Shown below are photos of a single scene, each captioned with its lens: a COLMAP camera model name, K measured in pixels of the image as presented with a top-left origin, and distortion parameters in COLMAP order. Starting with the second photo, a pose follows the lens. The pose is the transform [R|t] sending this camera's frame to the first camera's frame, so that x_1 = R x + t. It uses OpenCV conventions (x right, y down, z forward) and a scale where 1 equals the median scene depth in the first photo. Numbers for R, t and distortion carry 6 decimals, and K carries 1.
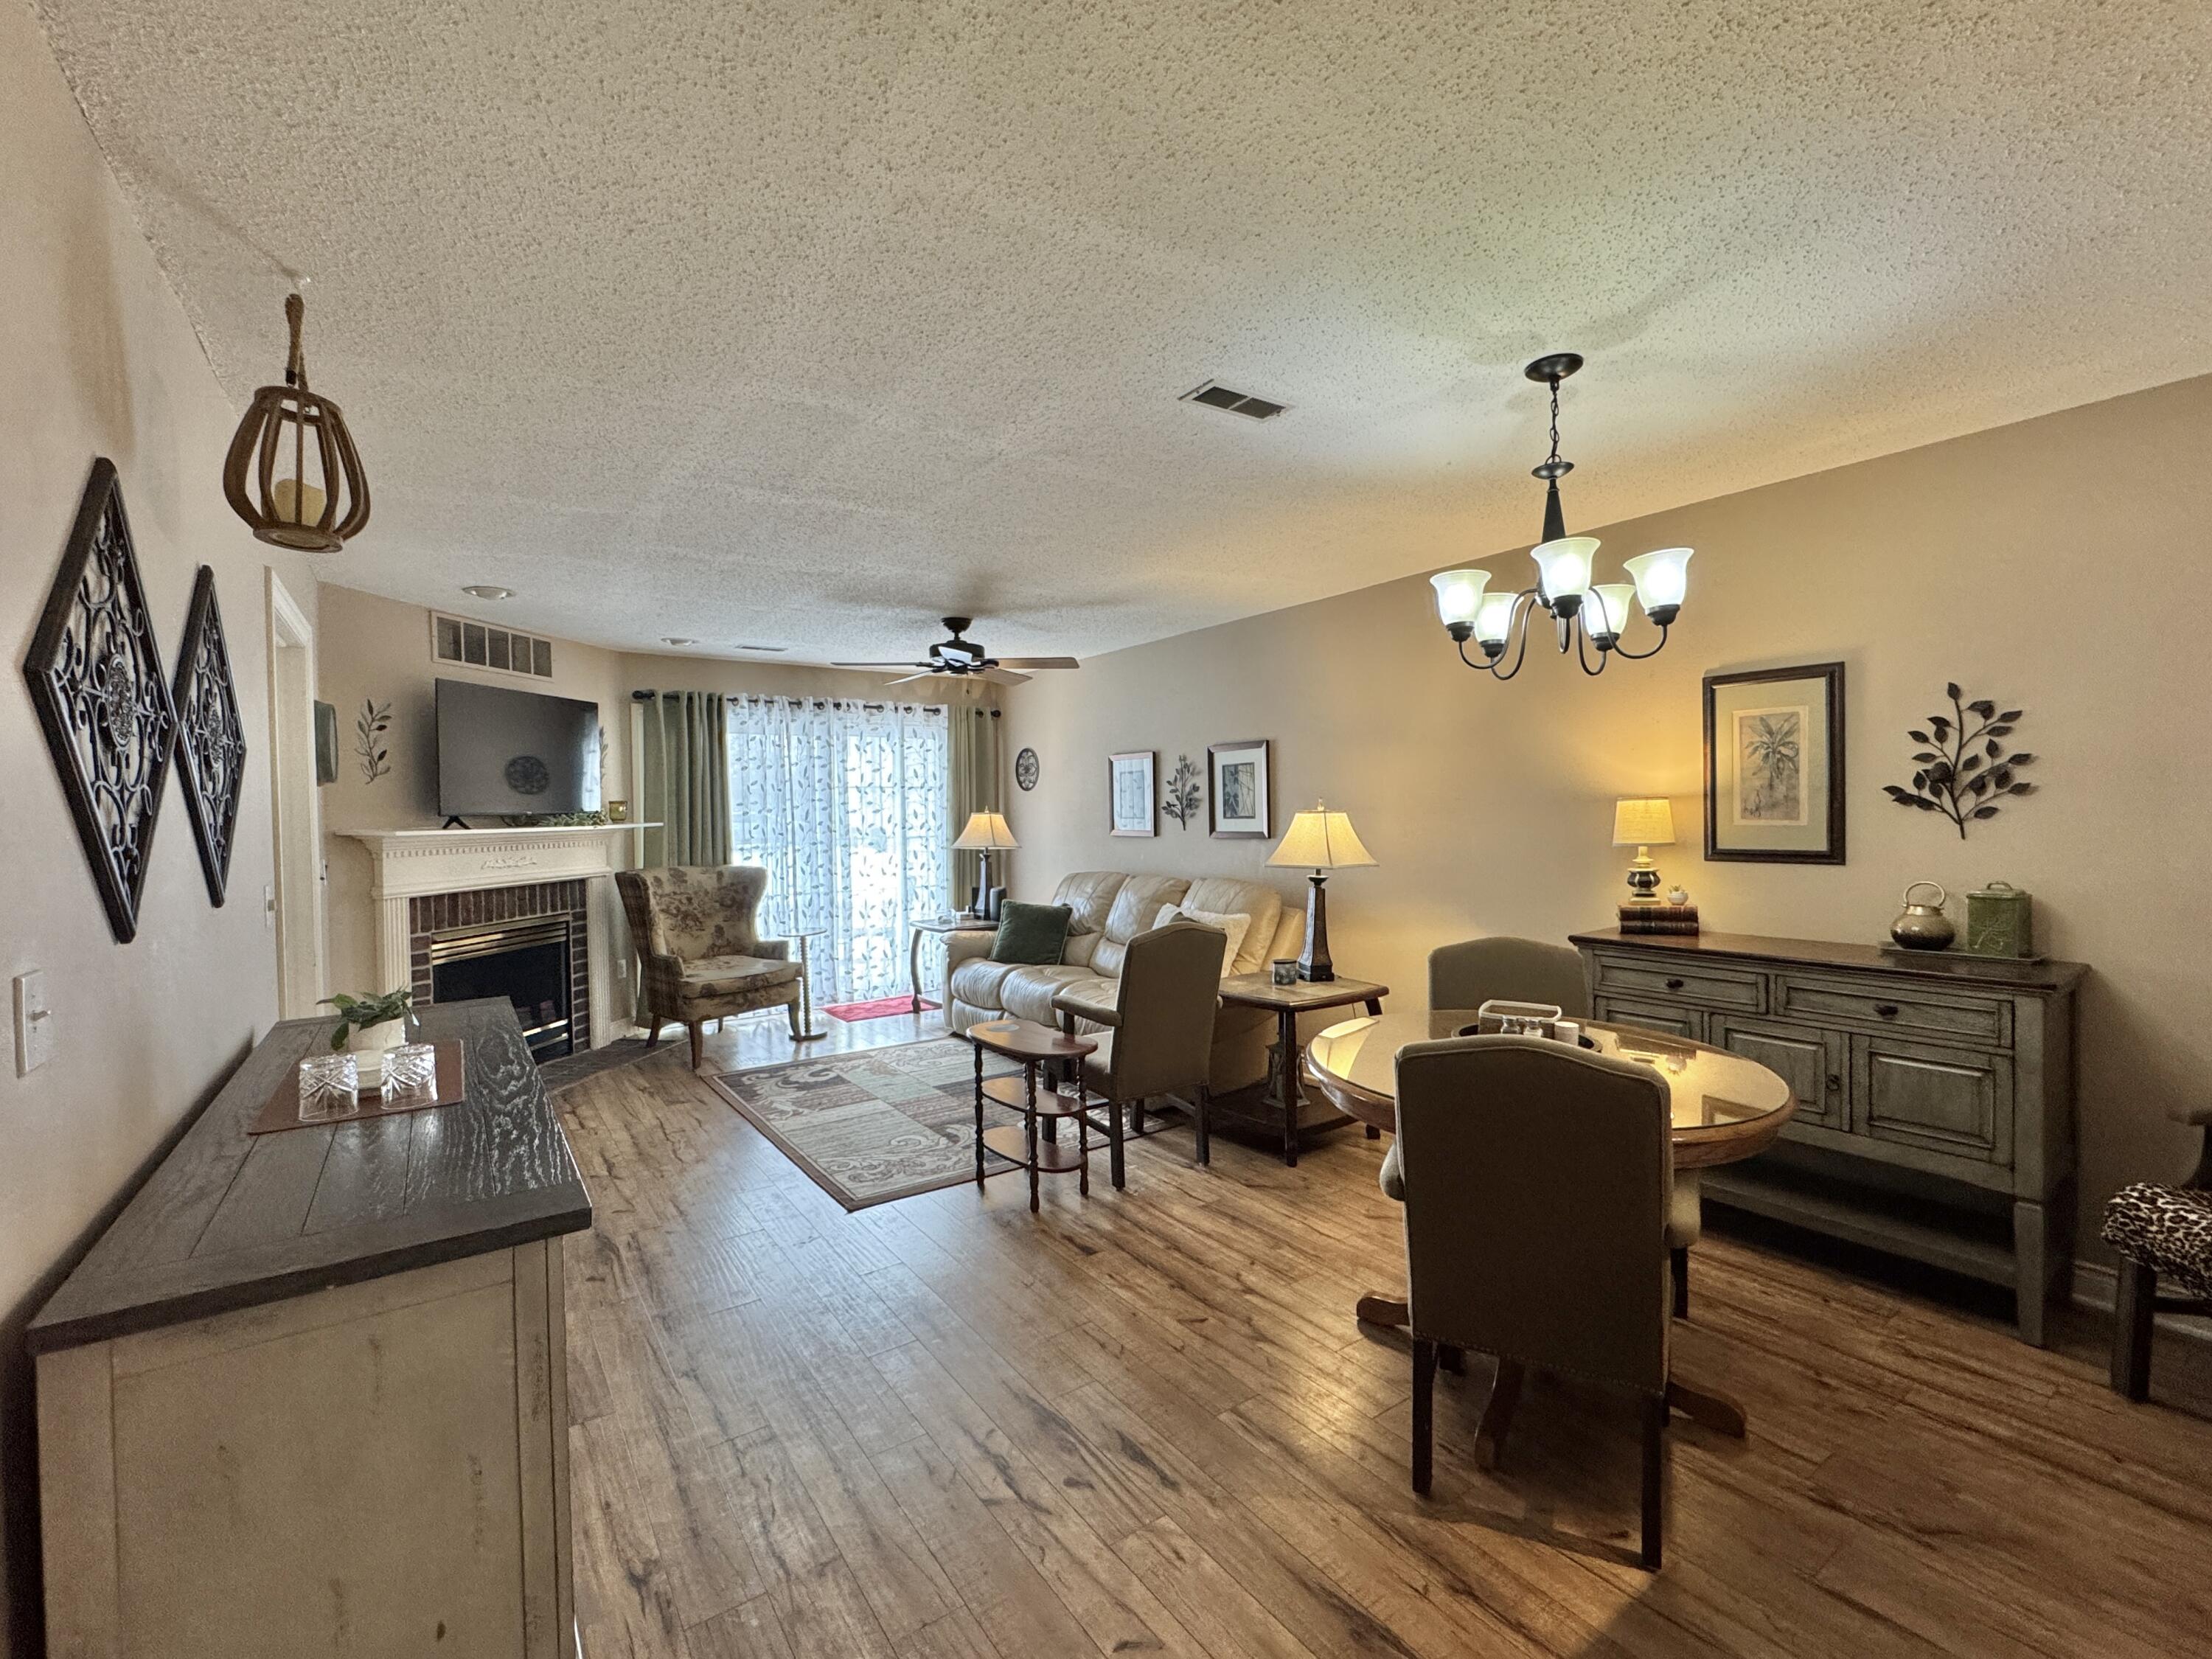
lens RADIAL K [[964.4, 0, 1105.4], [0, 964.4, 825.7], [0, 0, 1]] dist [-0.008680, -0.000144]
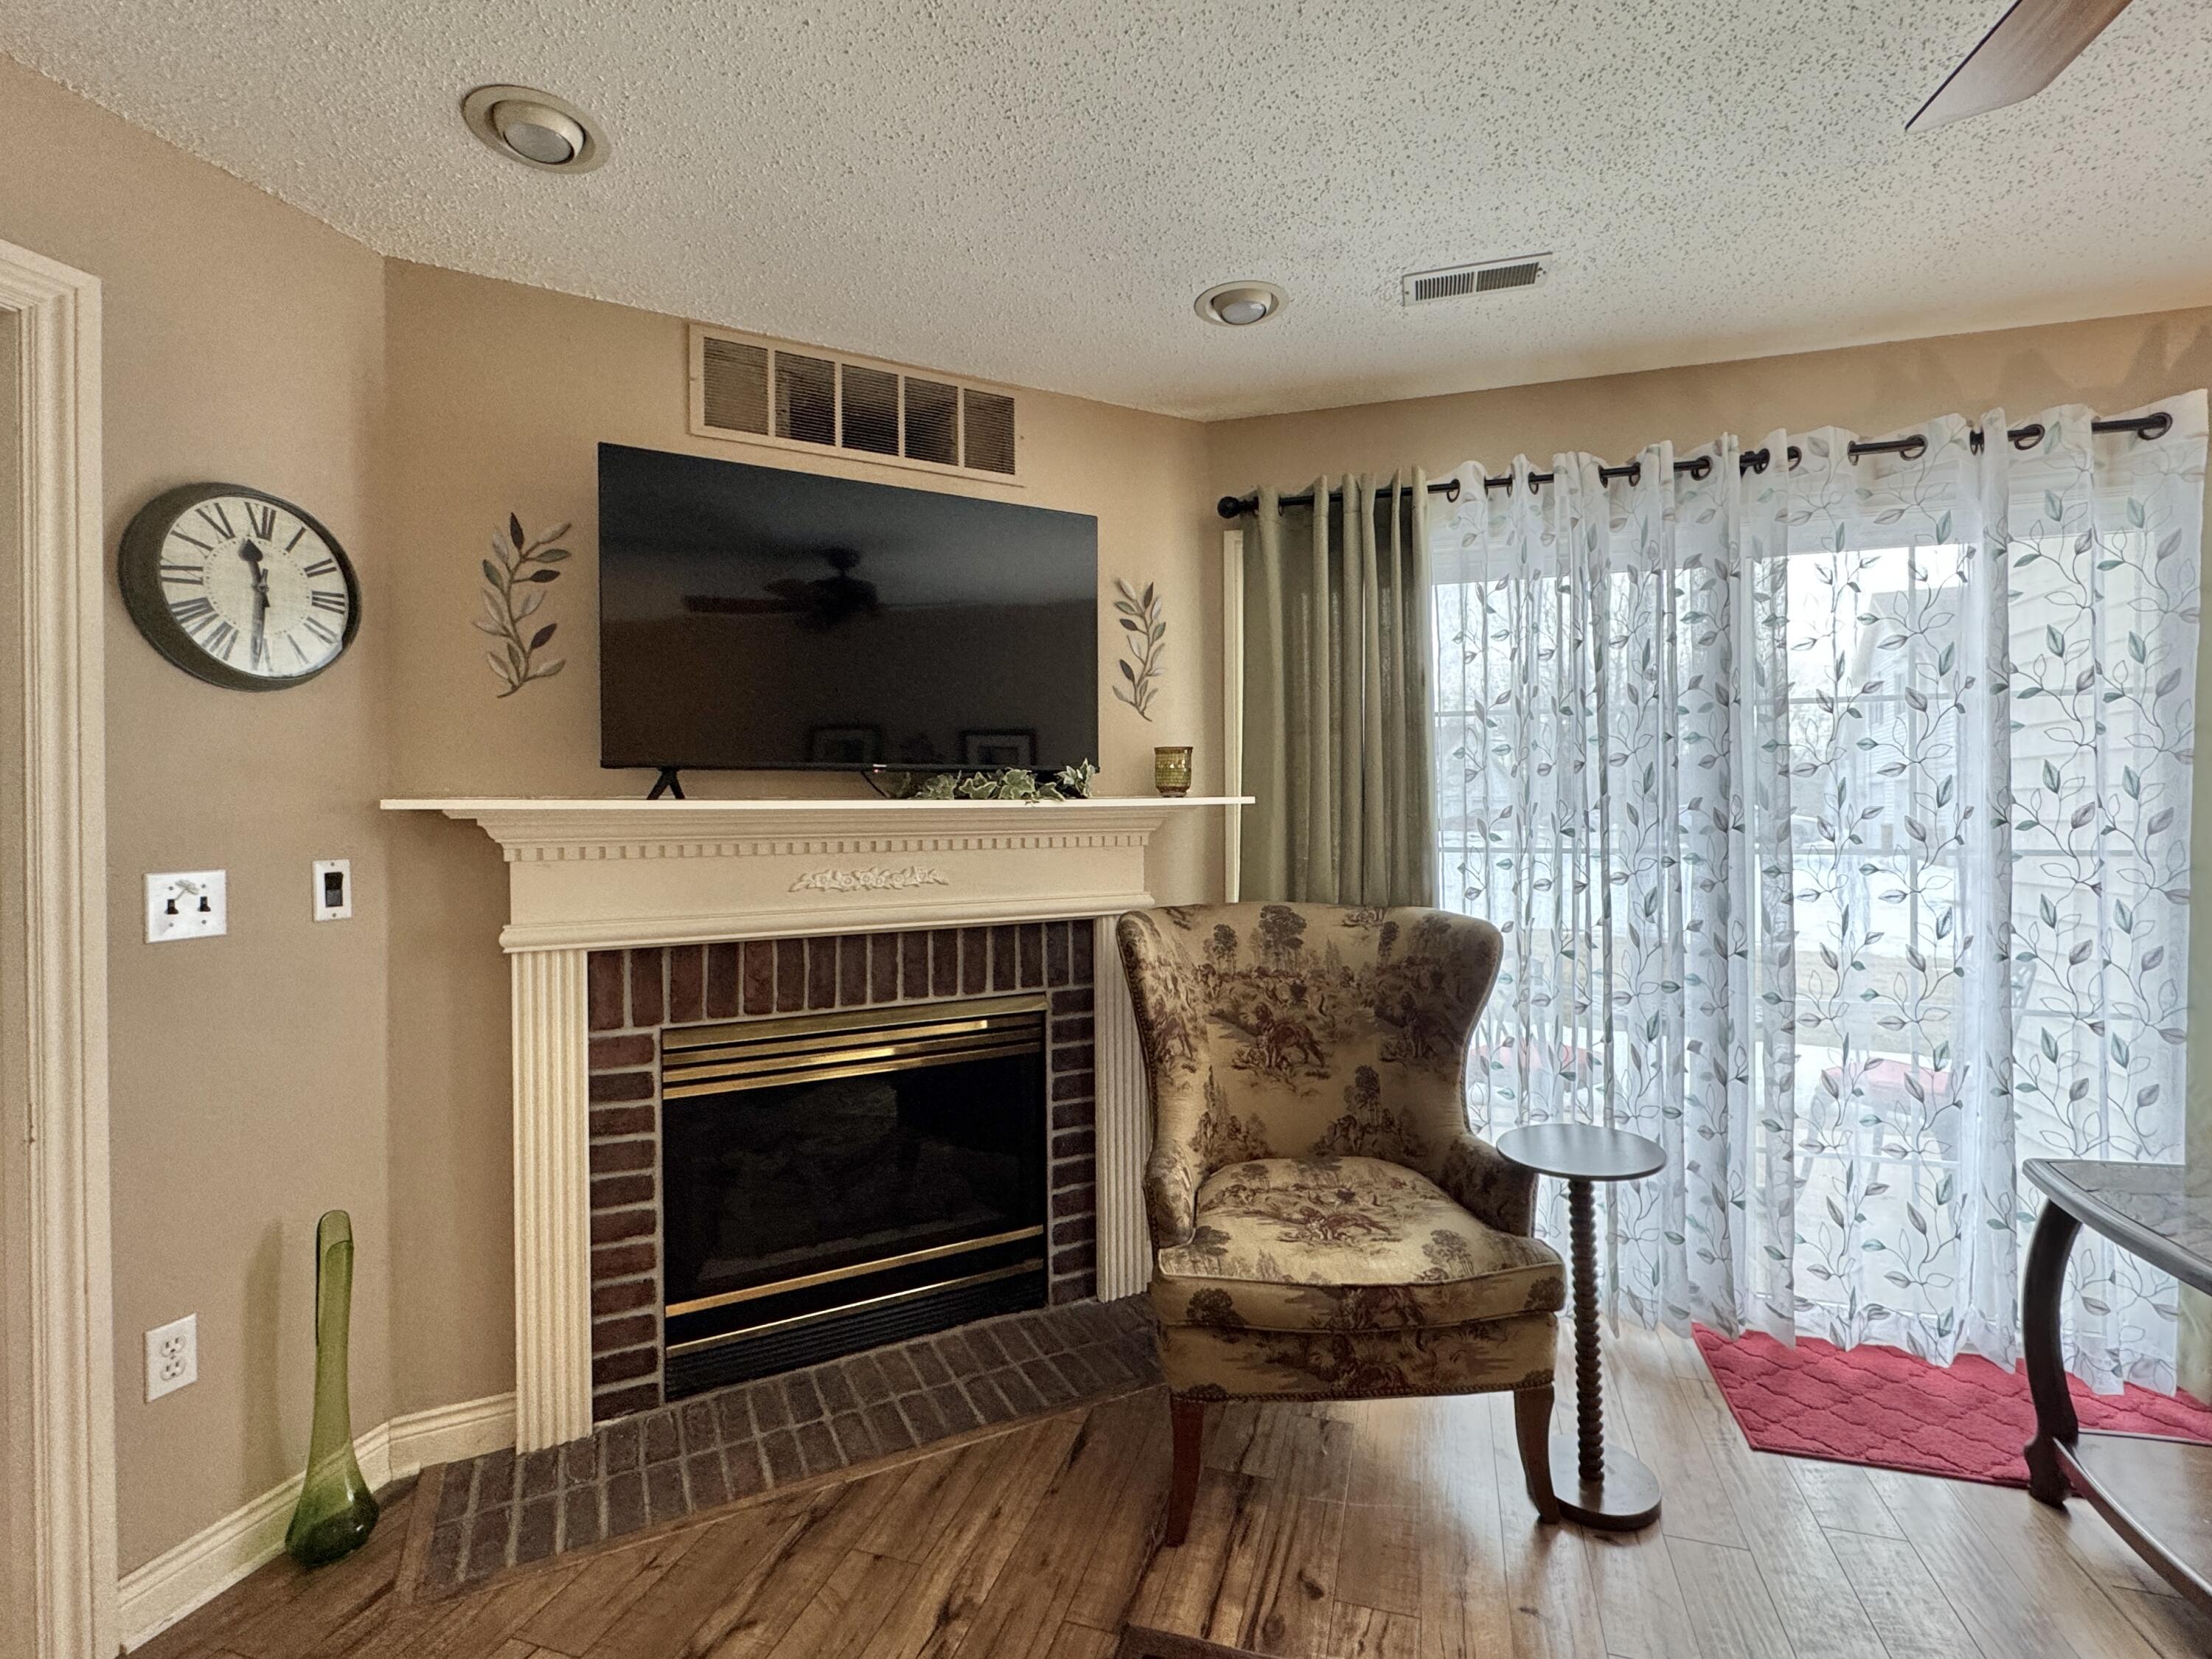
lens RADIAL K [[964.4, 0, 1129.1], [0, 964.4, 826.0], [0, 0, 1]] dist [-0.008680, -0.000144]
pose [[0.611073, 0.014669, -0.791438, -0.170489], [-0.016322, 0.999849, 0.005929, 0.007848], [0.791406, 0.009295, 0.611220, 0.736219]]
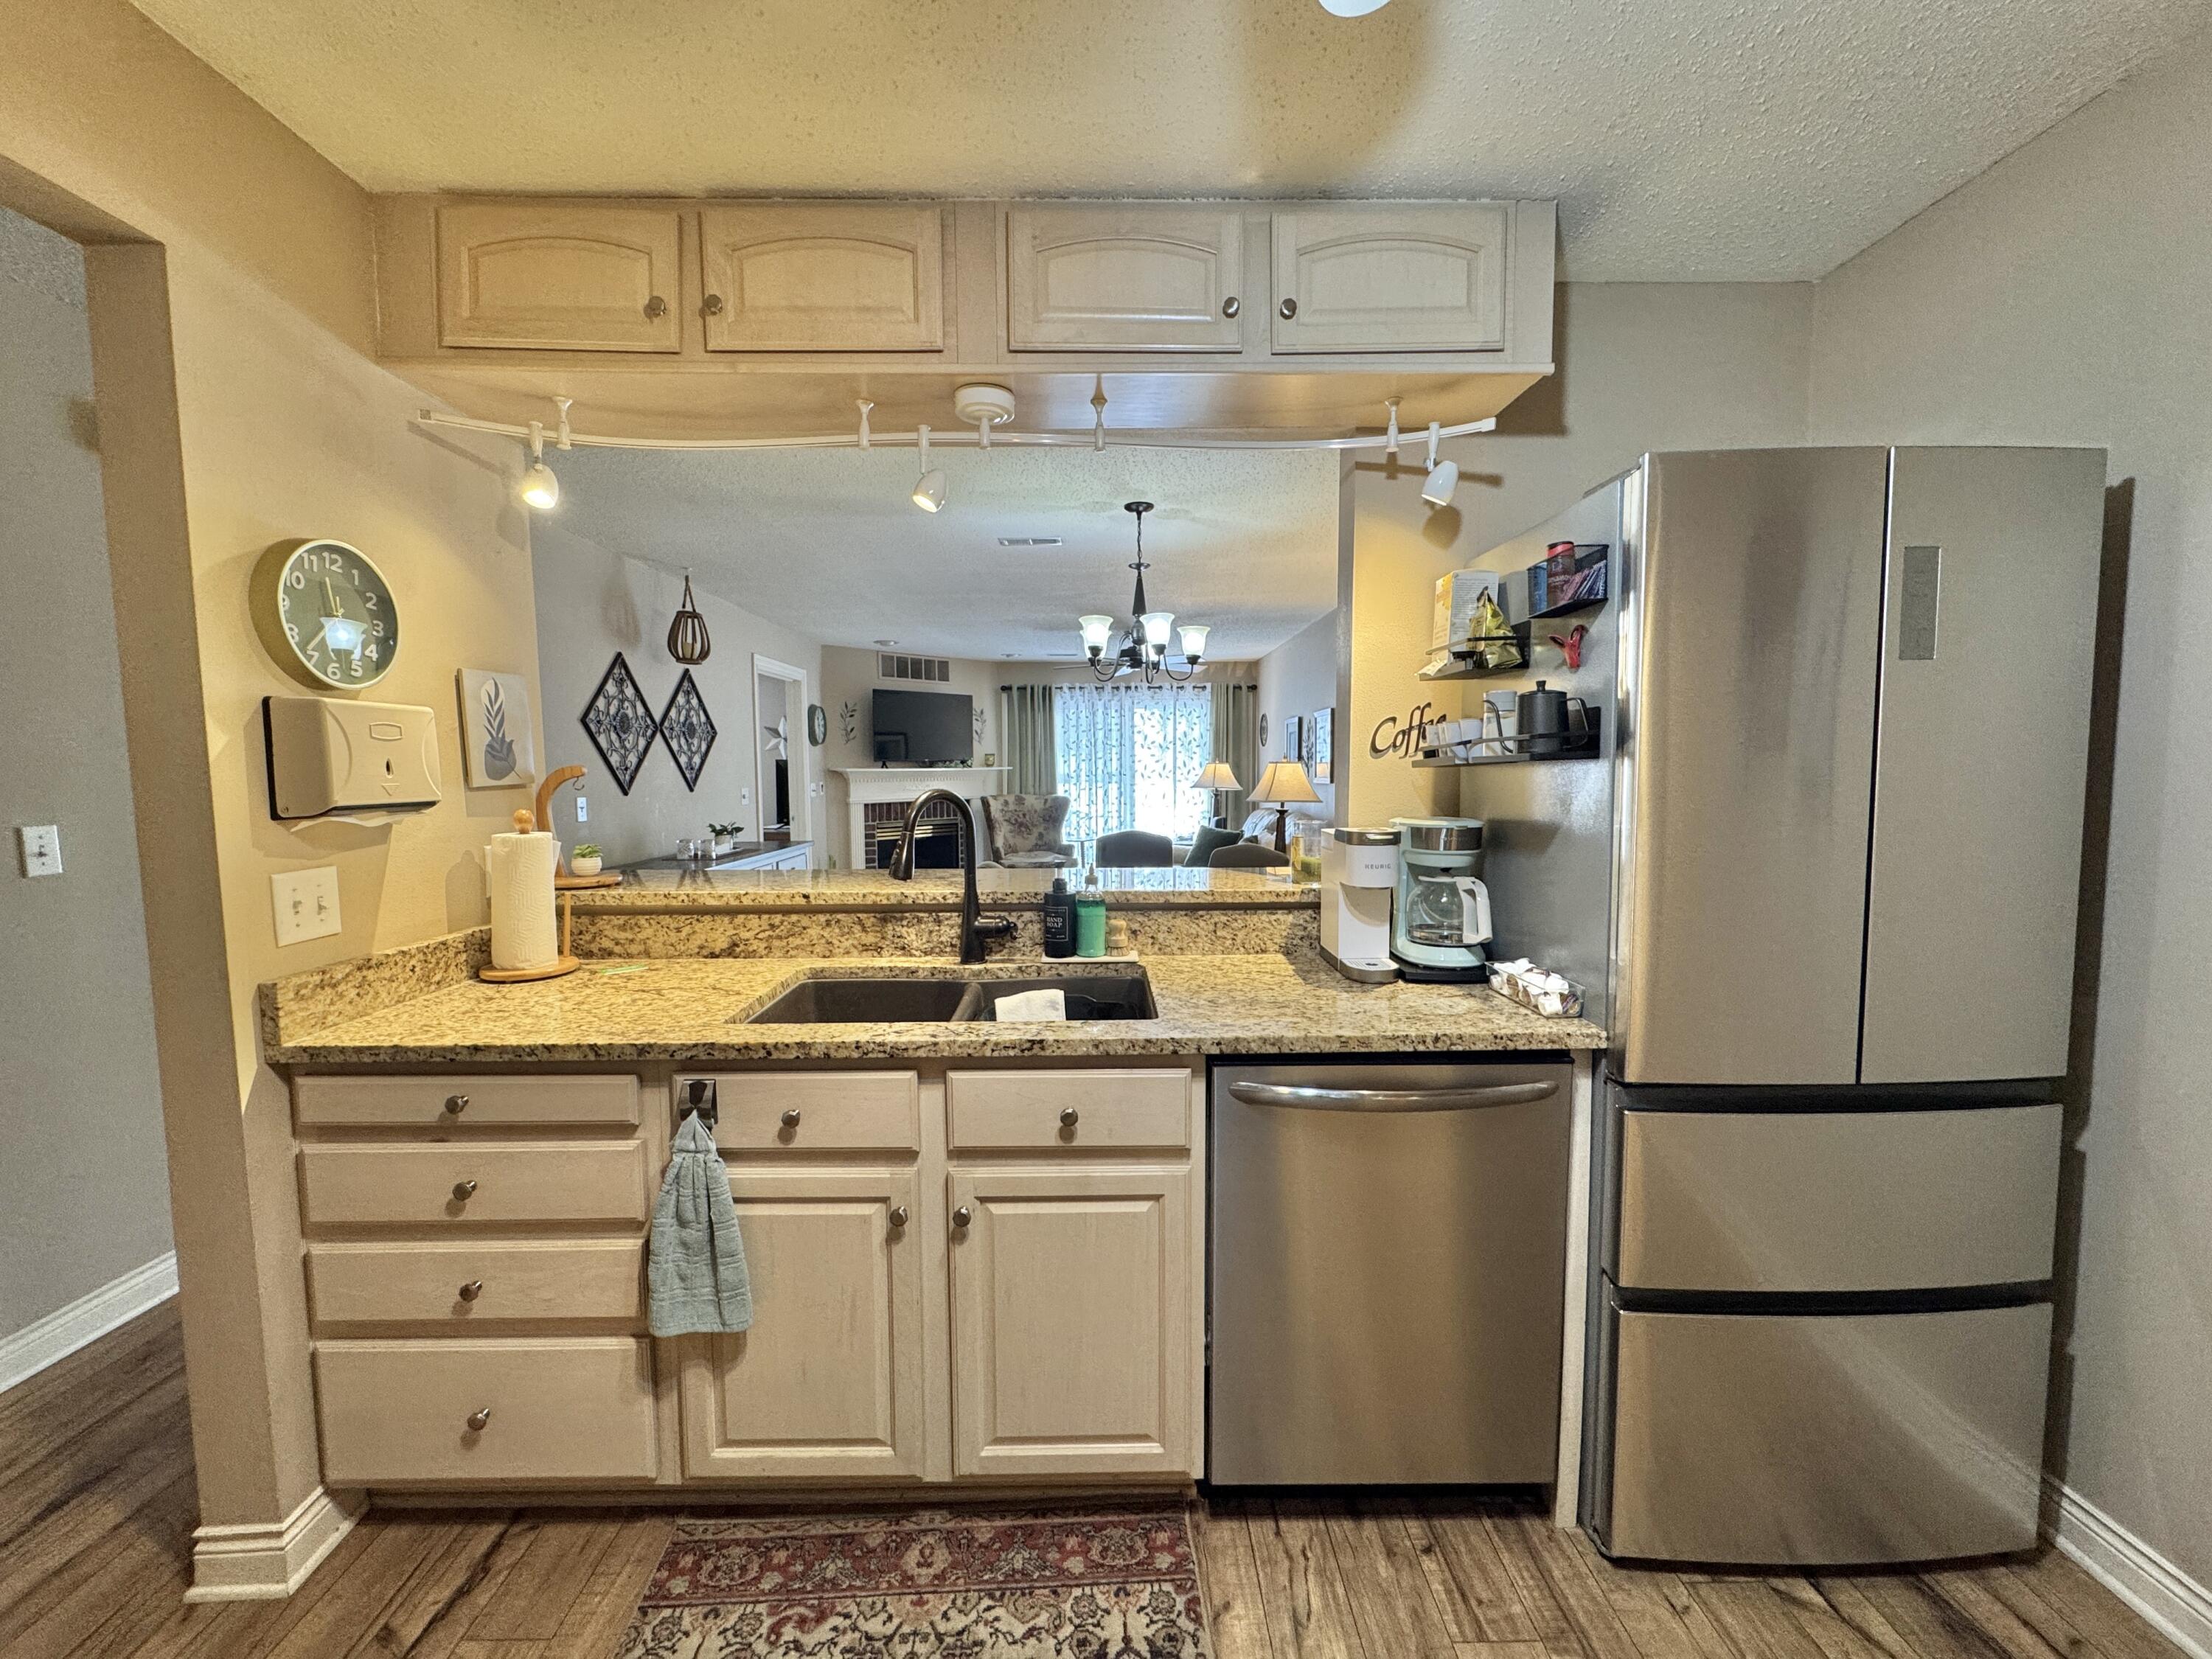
lens RADIAL K [[882.8, 0, 1099.0], [0, 882.8, 829.4], [0, 0, 1]] dist [-0.003644, -0.000029]
pose [[0.823315, 0.050158, -0.565364, 0.534506], [-0.015646, 0.997715, 0.065731, 0.001803], [0.567368, -0.045271, 0.822219, -0.155140]]
